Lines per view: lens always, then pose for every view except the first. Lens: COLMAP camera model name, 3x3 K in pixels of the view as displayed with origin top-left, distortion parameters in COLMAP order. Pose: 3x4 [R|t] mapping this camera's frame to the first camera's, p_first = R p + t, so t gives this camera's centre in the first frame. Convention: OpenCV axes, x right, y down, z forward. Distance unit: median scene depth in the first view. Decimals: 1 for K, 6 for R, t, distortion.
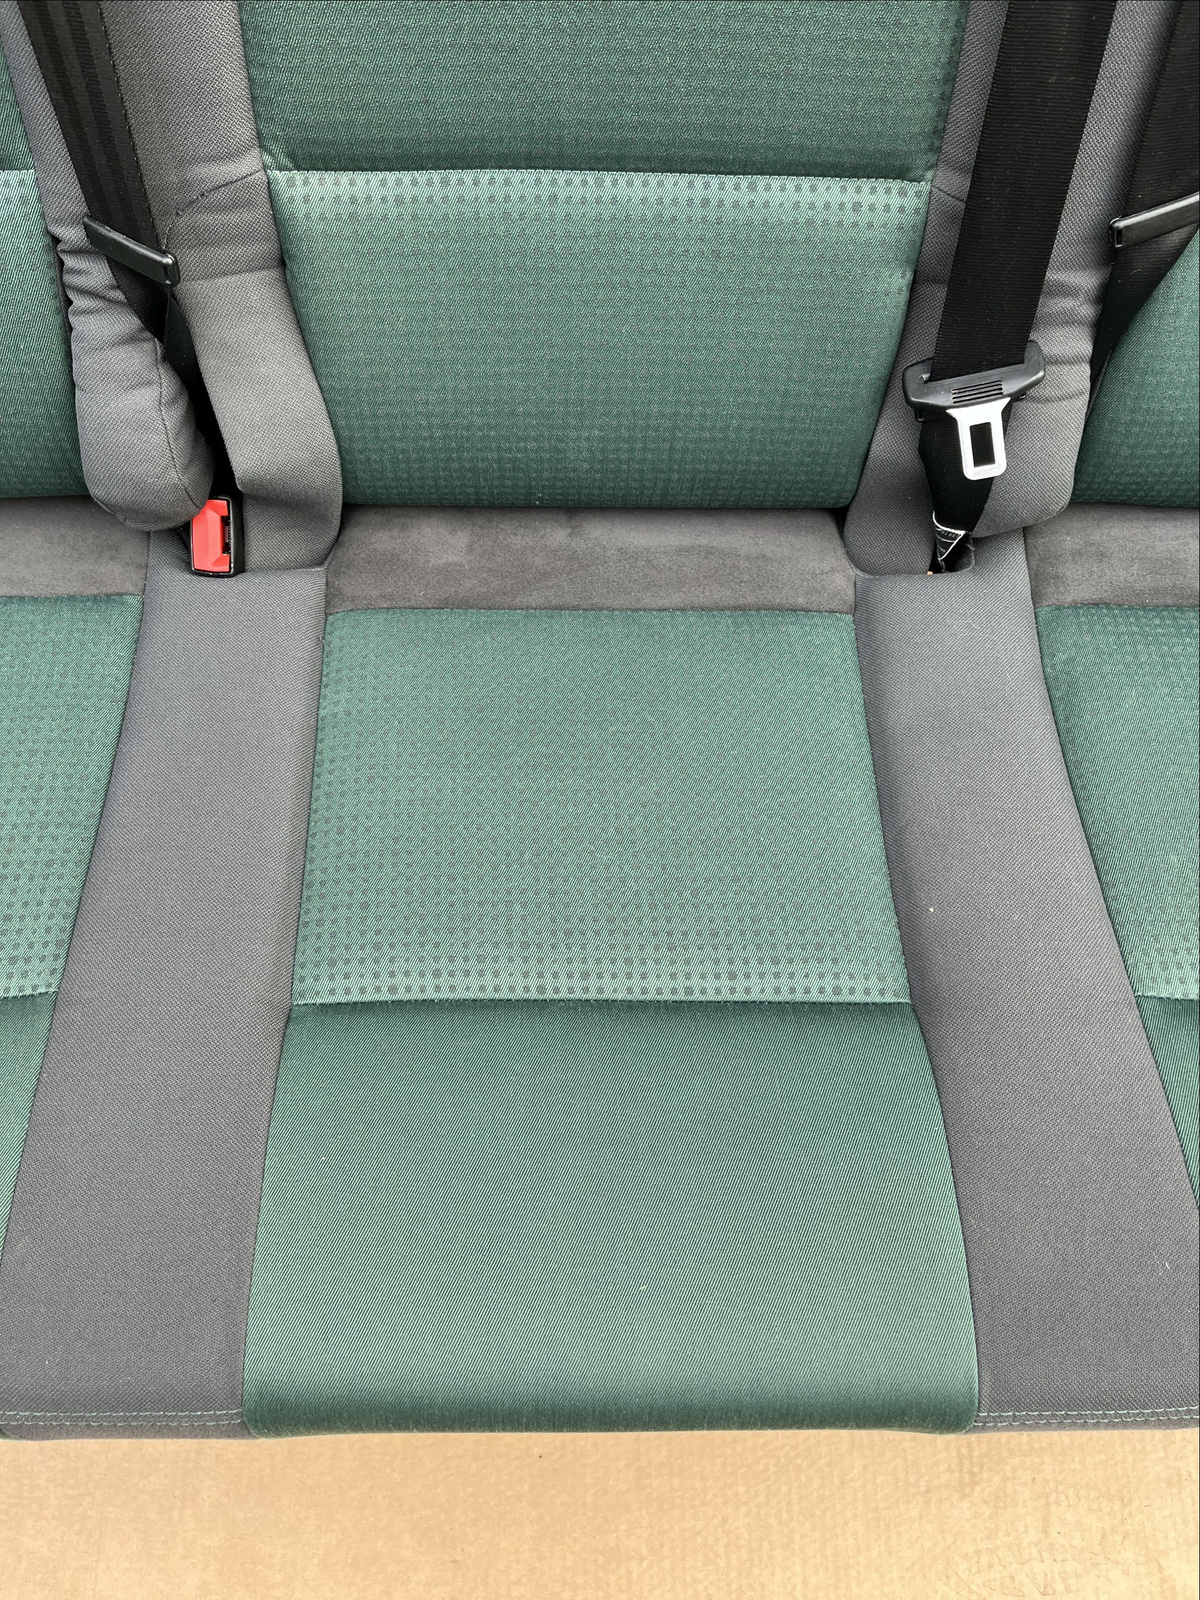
lens RADIAL K [[1226.4, 0, 601.0], [0, 1226.4, 824.8], [0, 0, 1]] dist [0.055405, -0.084120]
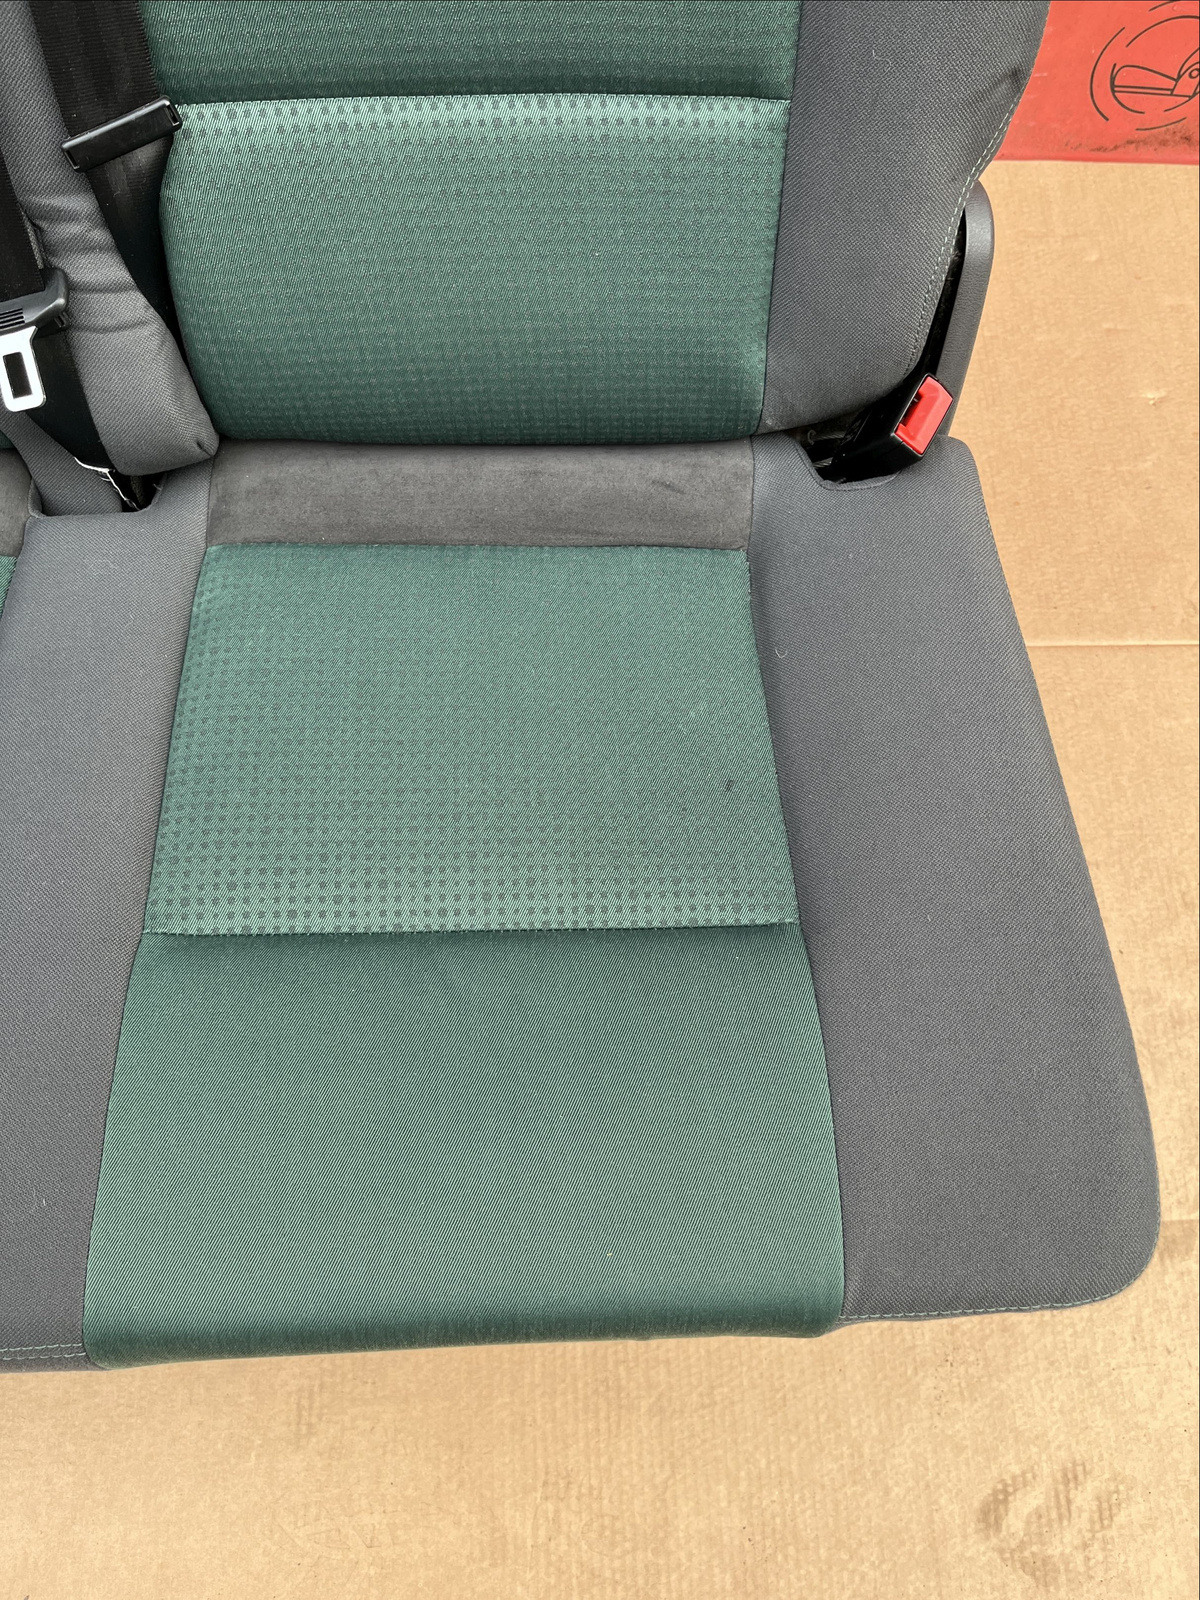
lens RADIAL K [[1207.4, 0, 532.3], [0, 1207.4, 795.6], [0, 0, 1]] dist [0.119935, -0.167039]
pose [[0.999541, -0.030023, 0.004134, 0.491604], [0.029872, 0.999016, 0.032791, -0.005316], [-0.005115, -0.032652, 0.999454, 0.031415]]
